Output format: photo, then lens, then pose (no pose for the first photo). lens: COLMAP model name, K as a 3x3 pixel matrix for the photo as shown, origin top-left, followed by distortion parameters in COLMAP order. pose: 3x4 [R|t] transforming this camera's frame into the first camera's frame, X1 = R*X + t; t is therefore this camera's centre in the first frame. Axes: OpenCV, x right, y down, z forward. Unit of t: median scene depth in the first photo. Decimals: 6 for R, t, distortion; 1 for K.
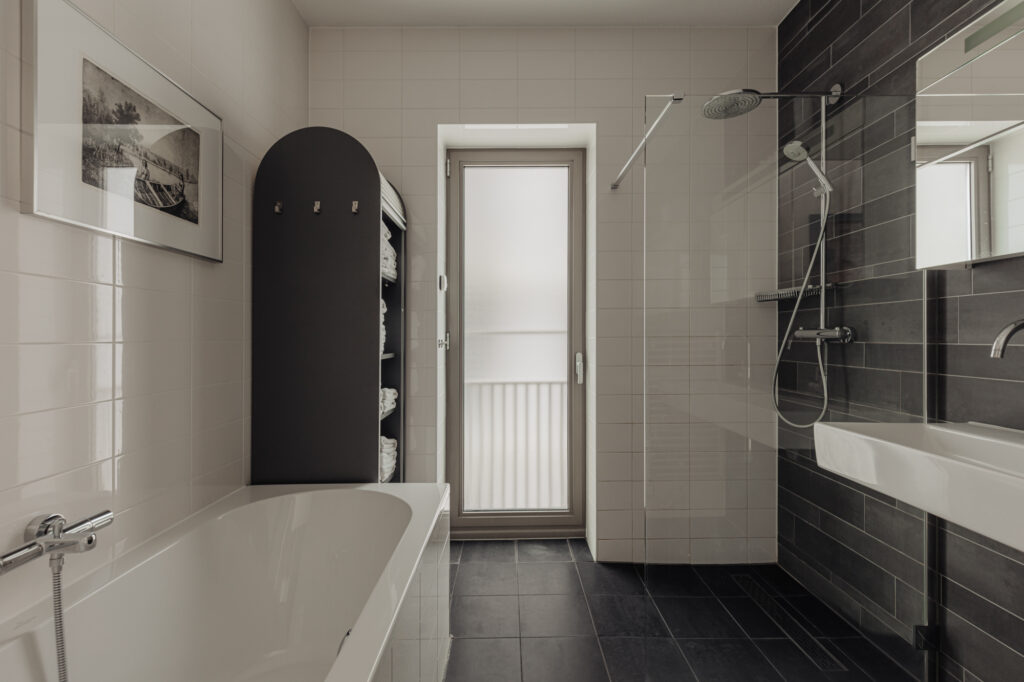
lens RADIAL K [[473.6, 0, 515.1], [0, 473.6, 335.1], [0, 0, 1]] dist [0.008820, -0.002497]
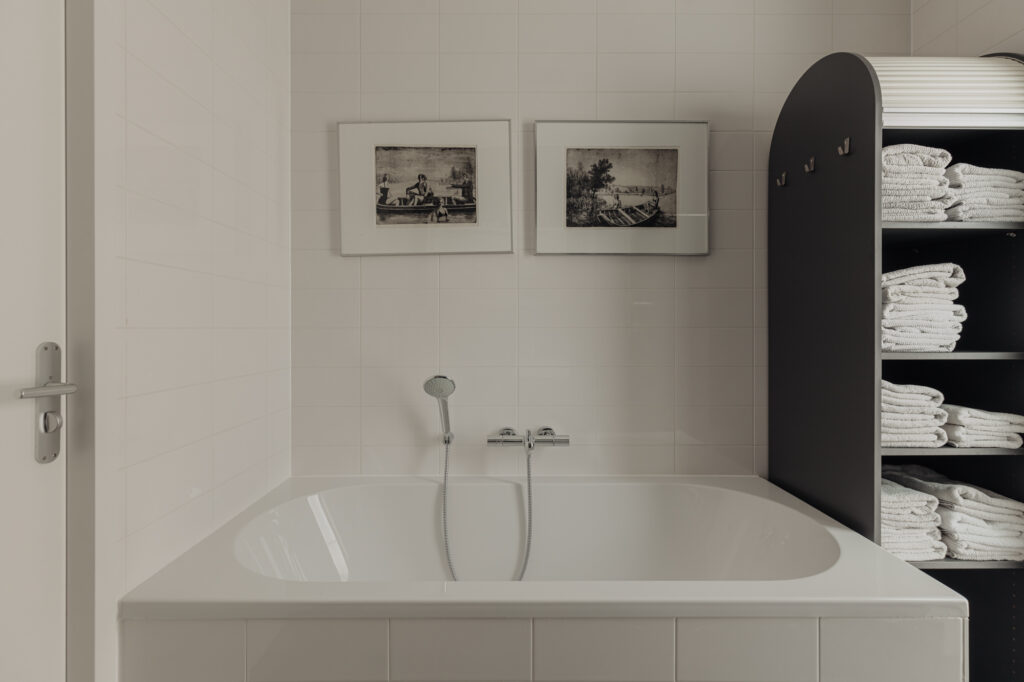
lens RADIAL K [[473.6, 0, 518.0], [0, 473.6, 338.8], [0, 0, 1]] dist [0.008820, -0.002497]
pose [[-0.035679, -0.003428, -0.999357, 0.554650], [-0.001448, 0.999993, -0.003379, 0.048121], [0.999362, 0.001326, -0.035684, 0.725302]]
